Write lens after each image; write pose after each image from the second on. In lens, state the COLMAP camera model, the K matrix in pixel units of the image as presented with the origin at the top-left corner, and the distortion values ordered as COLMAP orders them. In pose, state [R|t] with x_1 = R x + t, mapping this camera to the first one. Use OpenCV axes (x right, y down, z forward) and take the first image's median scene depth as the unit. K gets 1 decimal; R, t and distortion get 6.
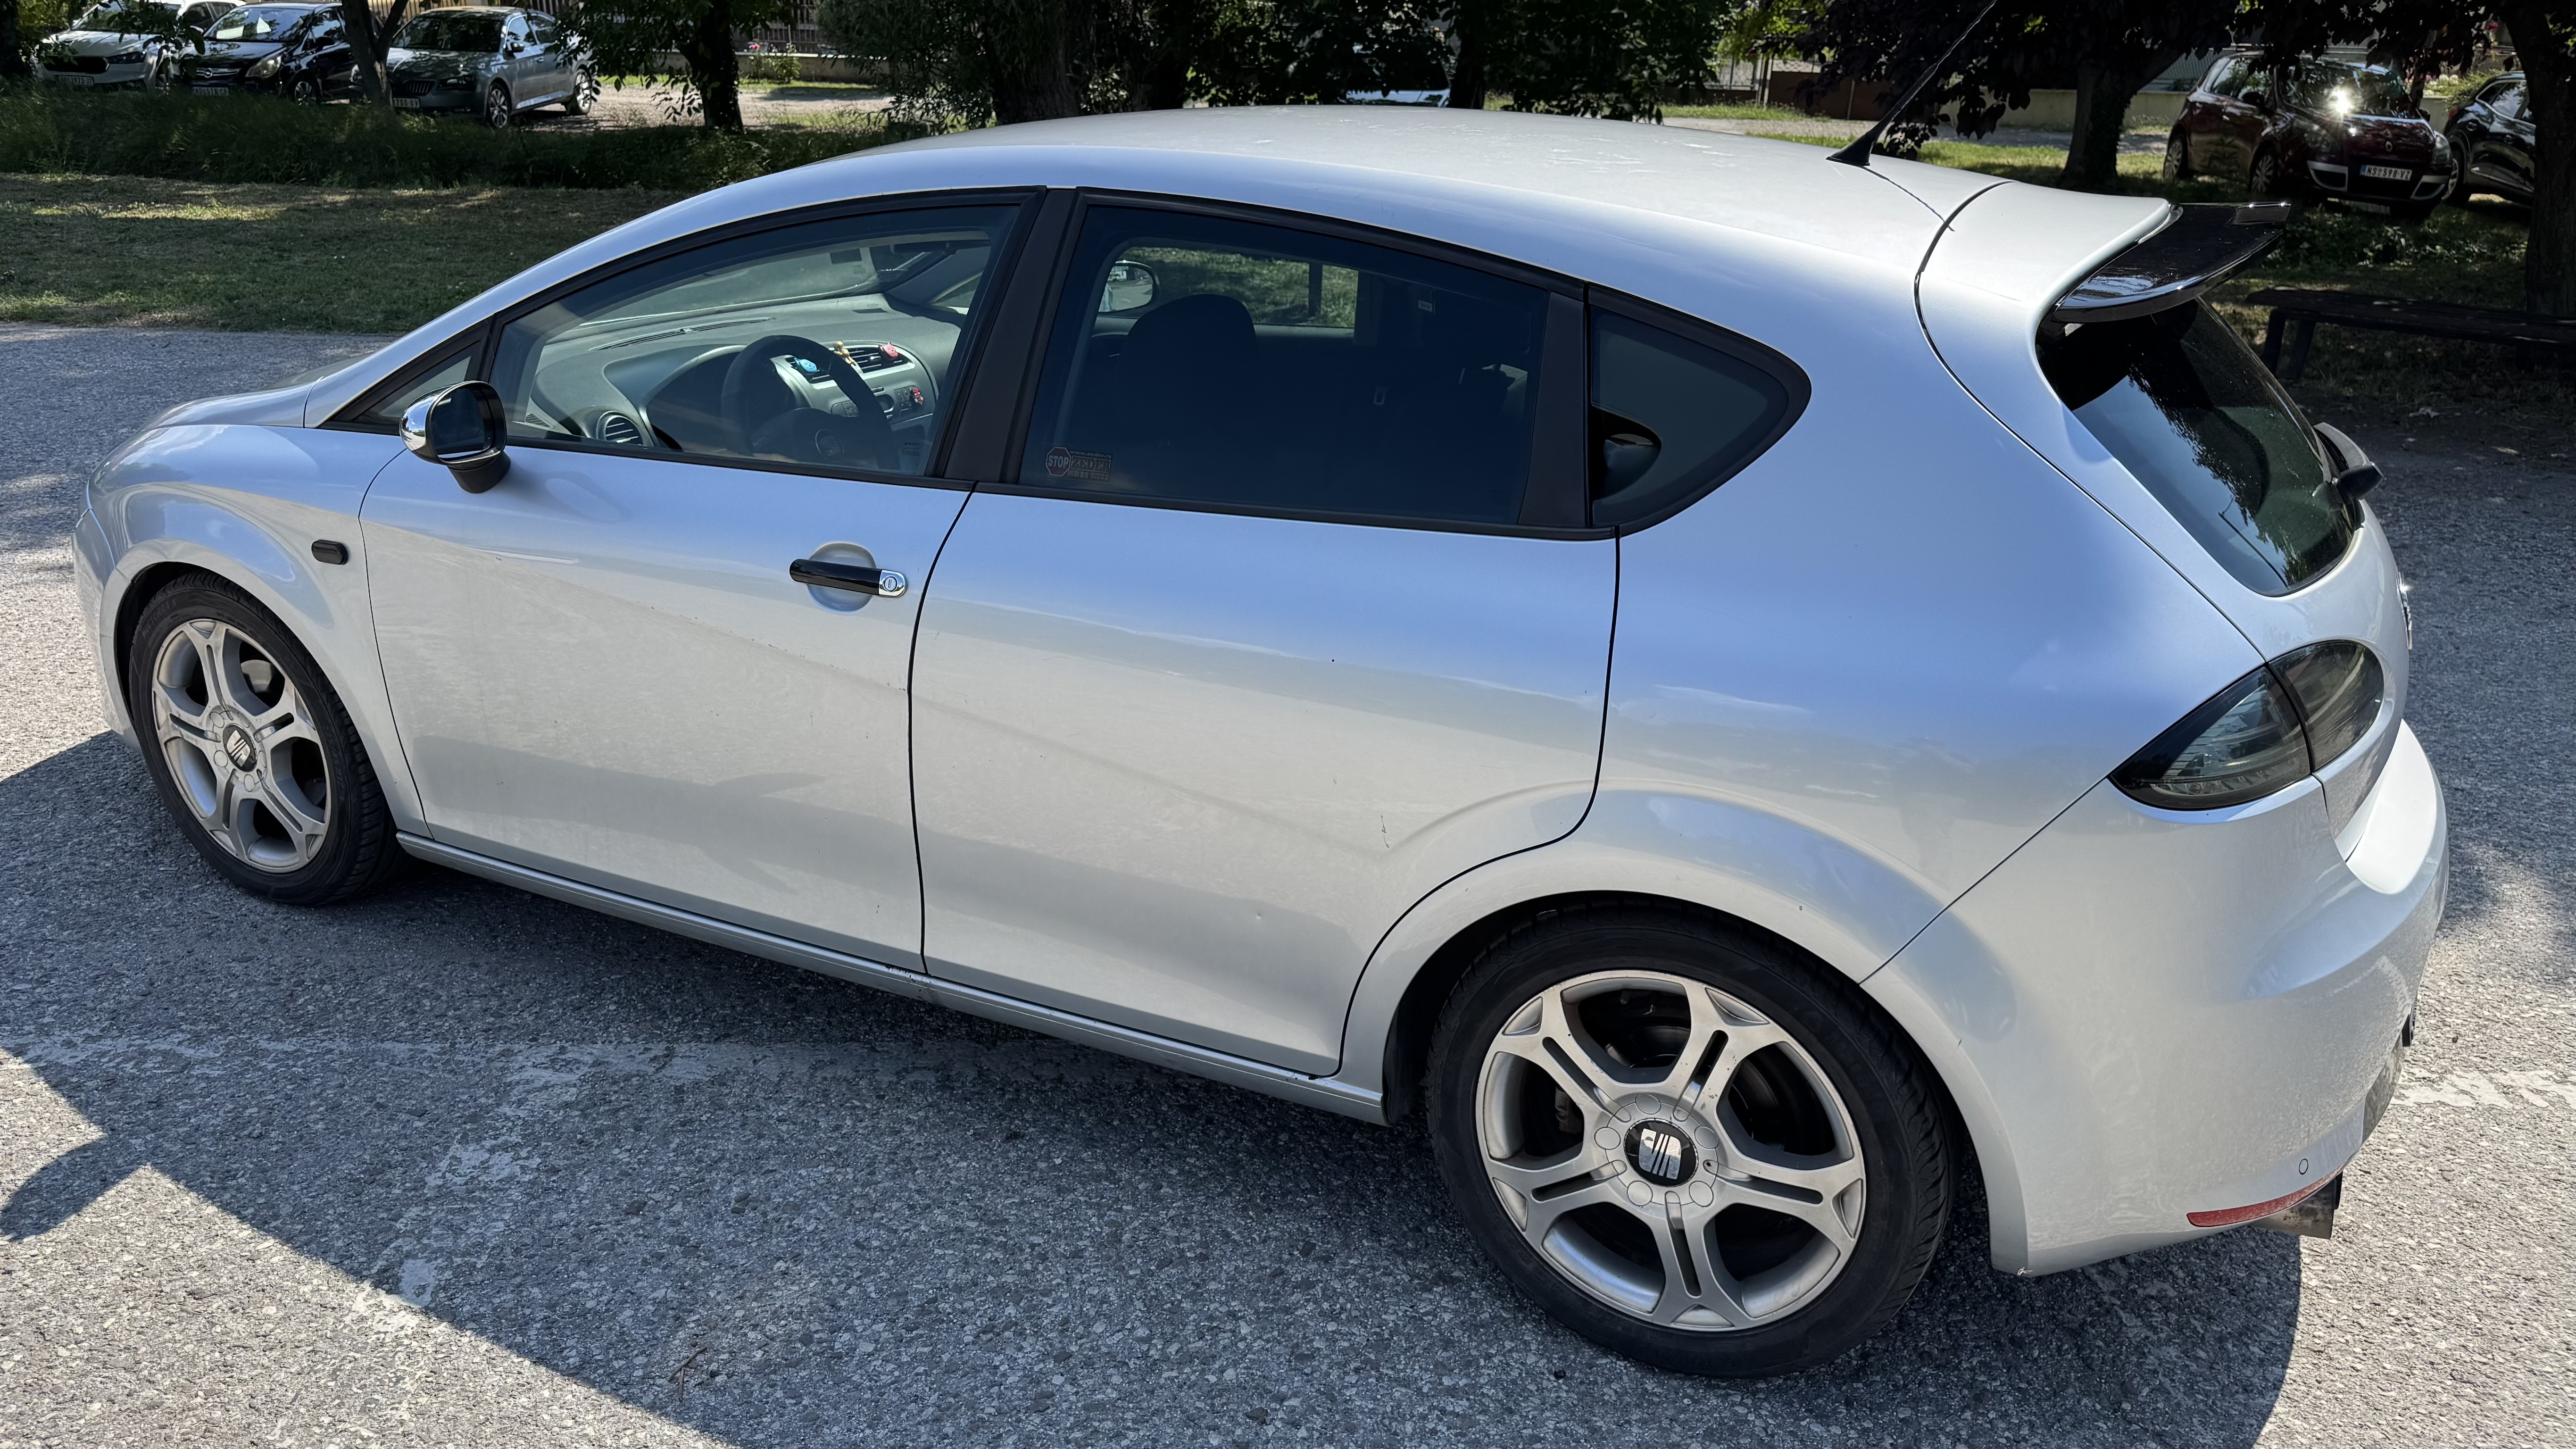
lens RADIAL K [[1904.4, 0, 1241.3], [0, 1904.4, 746.8], [0, 0, 1]] dist [0.080170, -0.095468]
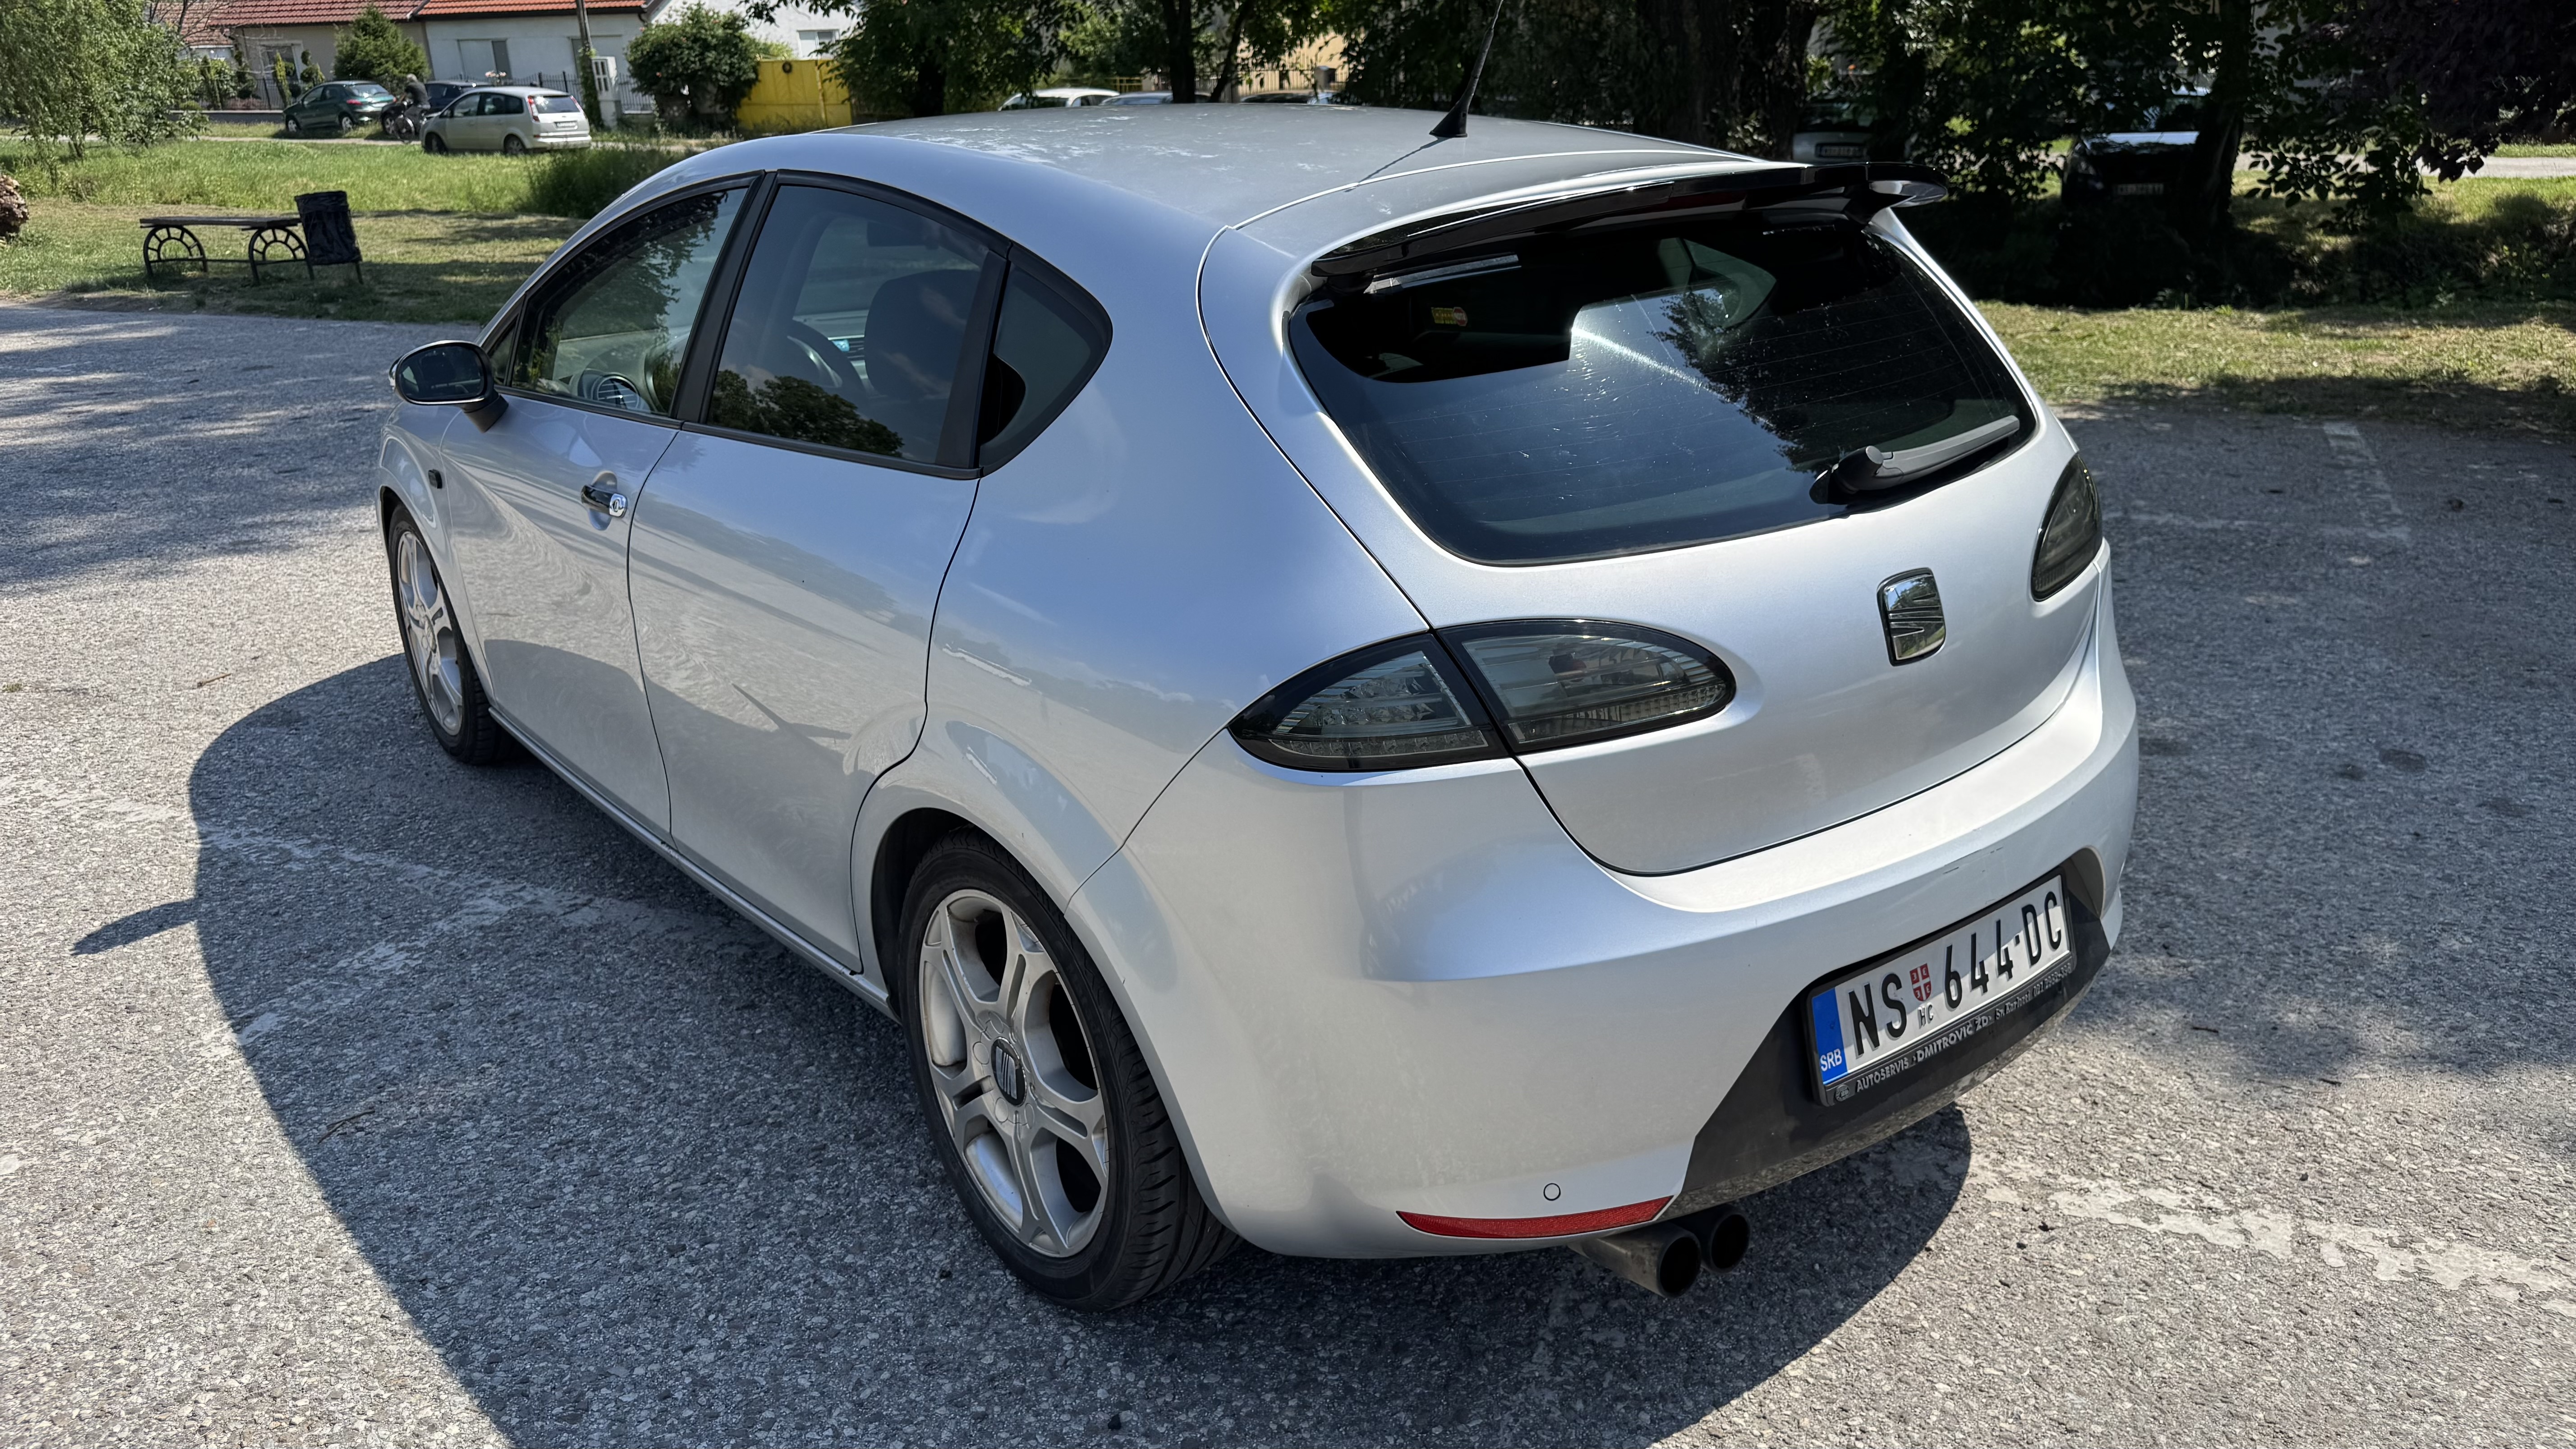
lens RADIAL K [[1848.5, 0, 1278.7], [0, 1848.5, 724.6], [0, 0, 1]] dist [0.025723, -0.017137]
pose [[0.921280, 0.097215, -0.376554, 0.710081], [-0.108968, 0.993995, -0.009981, 0.018139], [0.373322, 0.050228, 0.926341, 0.113012]]
